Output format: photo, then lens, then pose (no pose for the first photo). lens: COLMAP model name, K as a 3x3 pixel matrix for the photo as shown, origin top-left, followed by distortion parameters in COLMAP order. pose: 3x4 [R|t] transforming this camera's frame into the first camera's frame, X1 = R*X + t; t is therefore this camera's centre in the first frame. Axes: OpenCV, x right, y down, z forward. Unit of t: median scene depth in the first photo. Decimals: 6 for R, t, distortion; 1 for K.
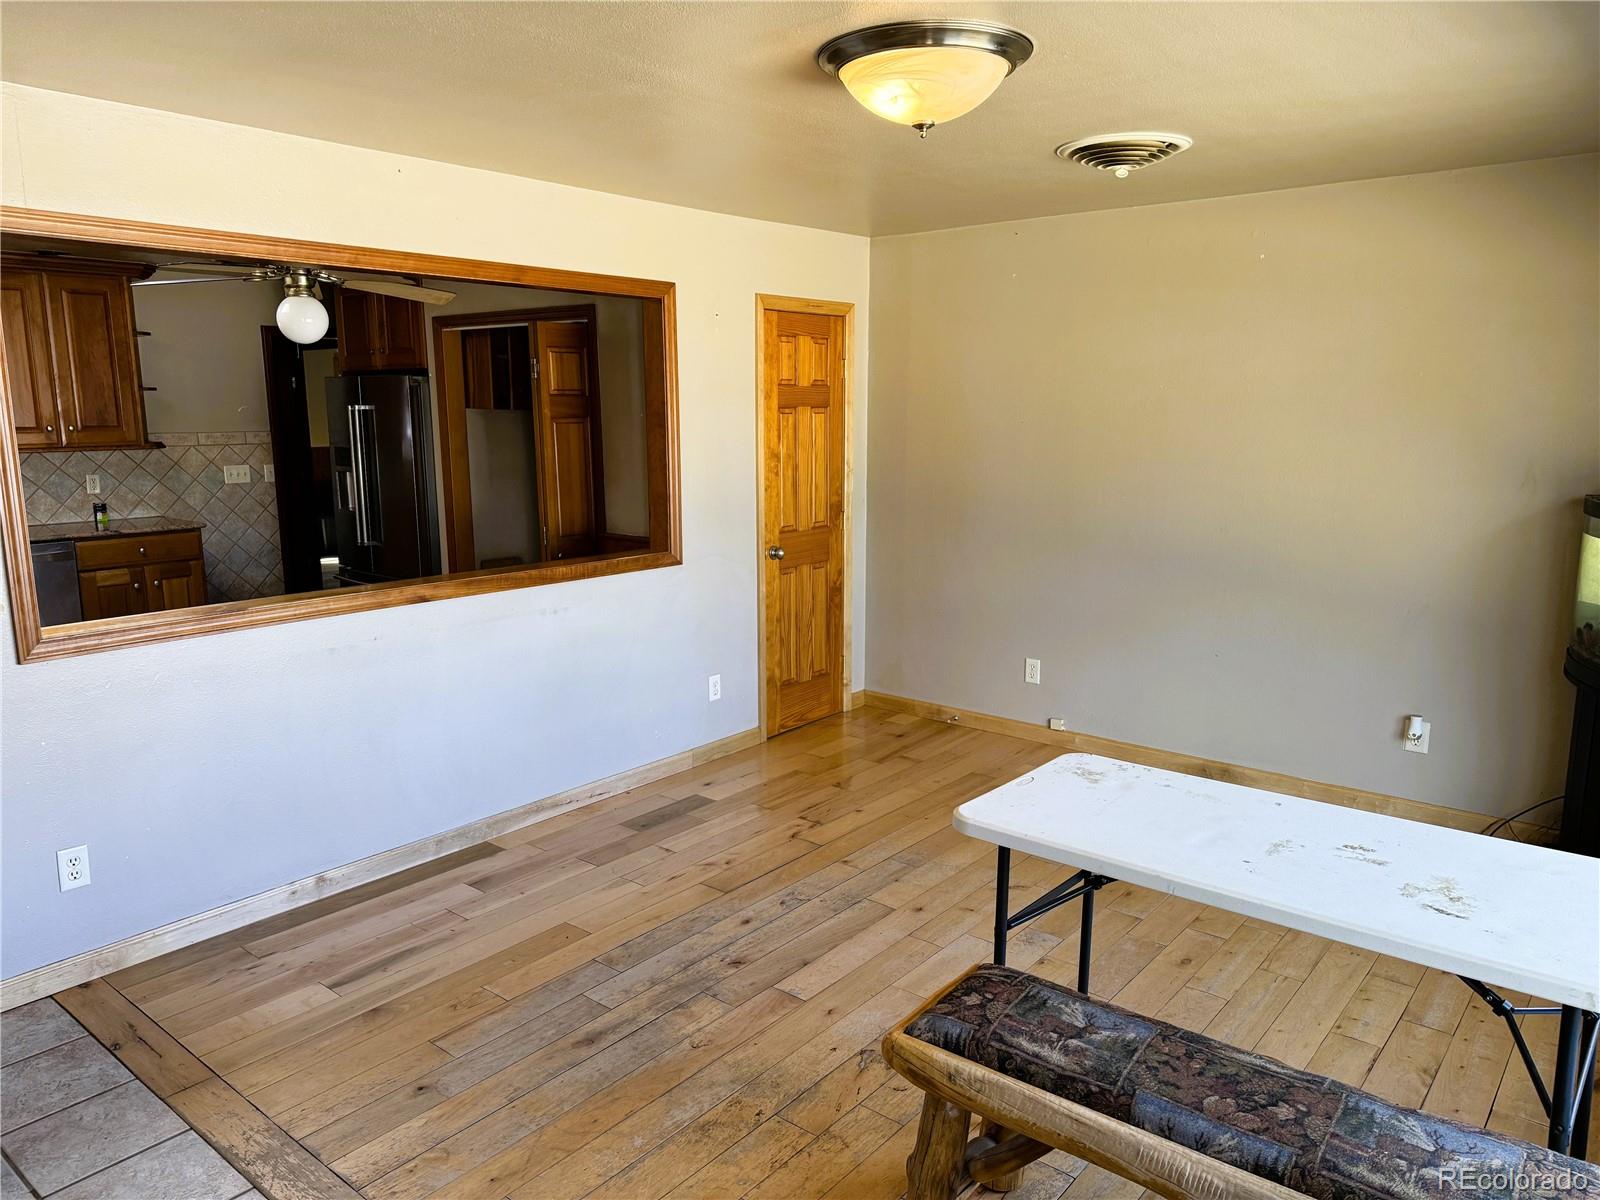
lens RADIAL K [[1126.5, 0, 803.0], [0, 1126.5, 601.3], [0, 0, 1]] dist [0.062225, -0.073782]
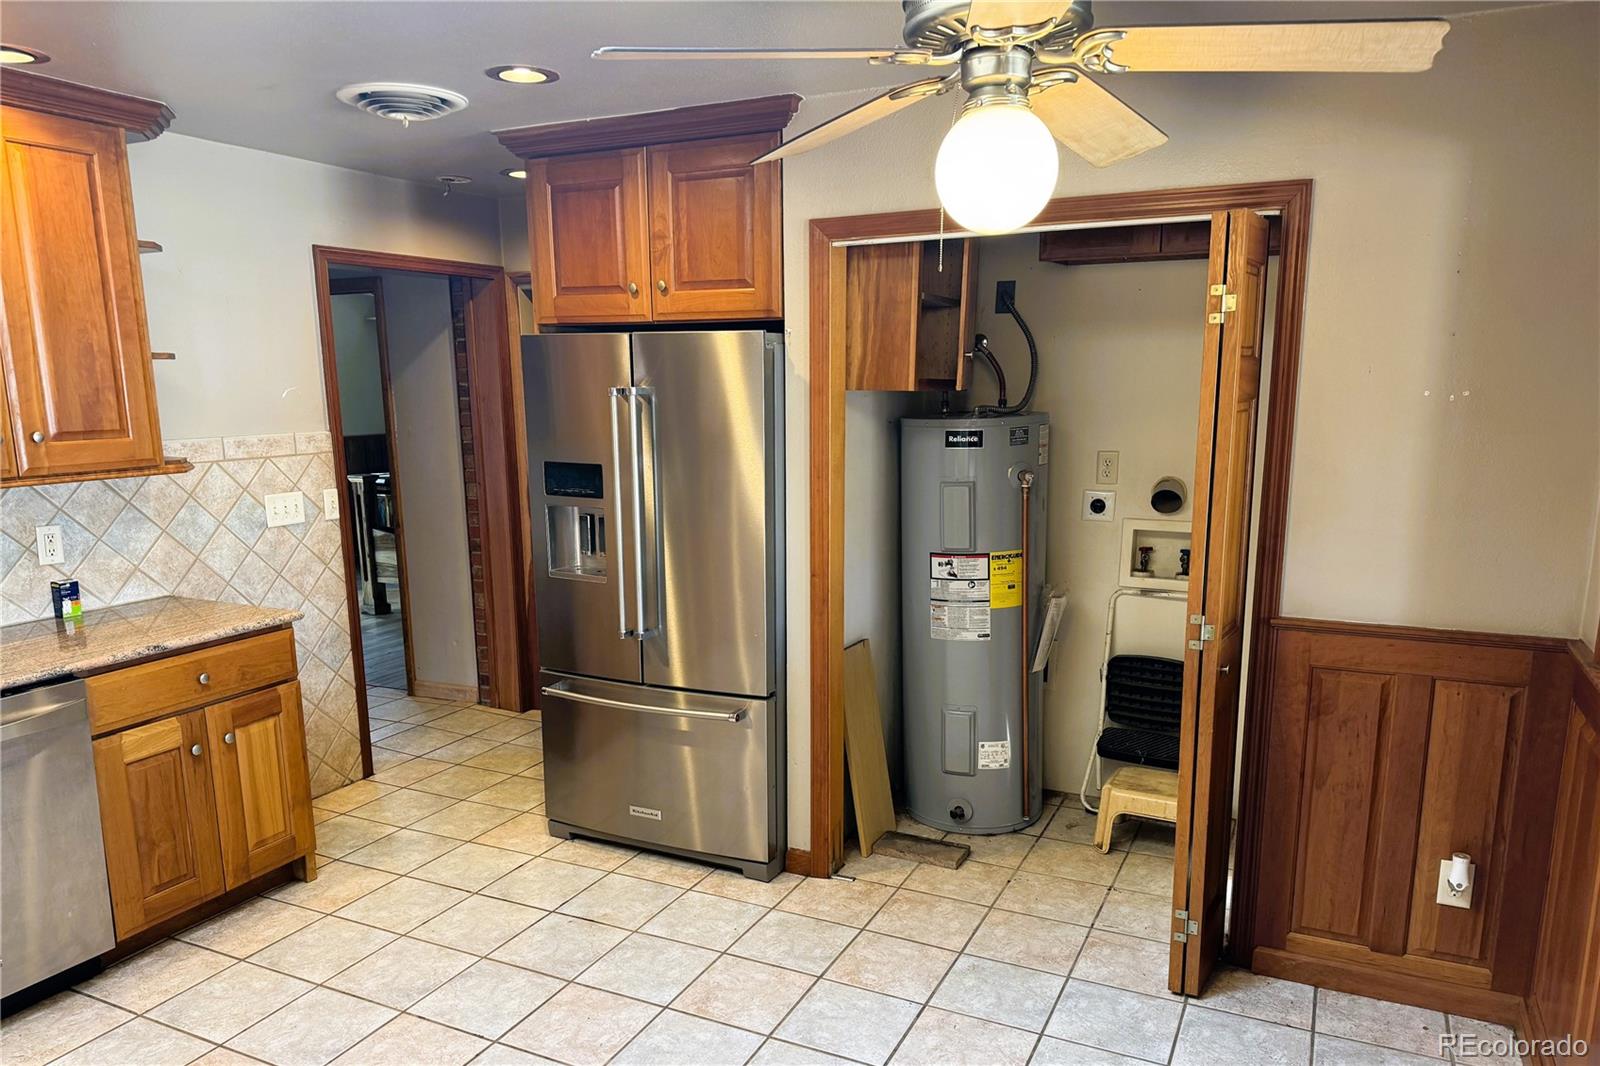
lens RADIAL K [[1123.7, 0, 810.0], [0, 1123.7, 576.0], [0, 0, 1]] dist [0.011166, -0.001365]
pose [[0.969894, -0.048449, 0.238660, -0.414676], [0.048567, 0.998805, 0.005388, -0.075176], [-0.238636, 0.006365, 0.971088, 0.432590]]
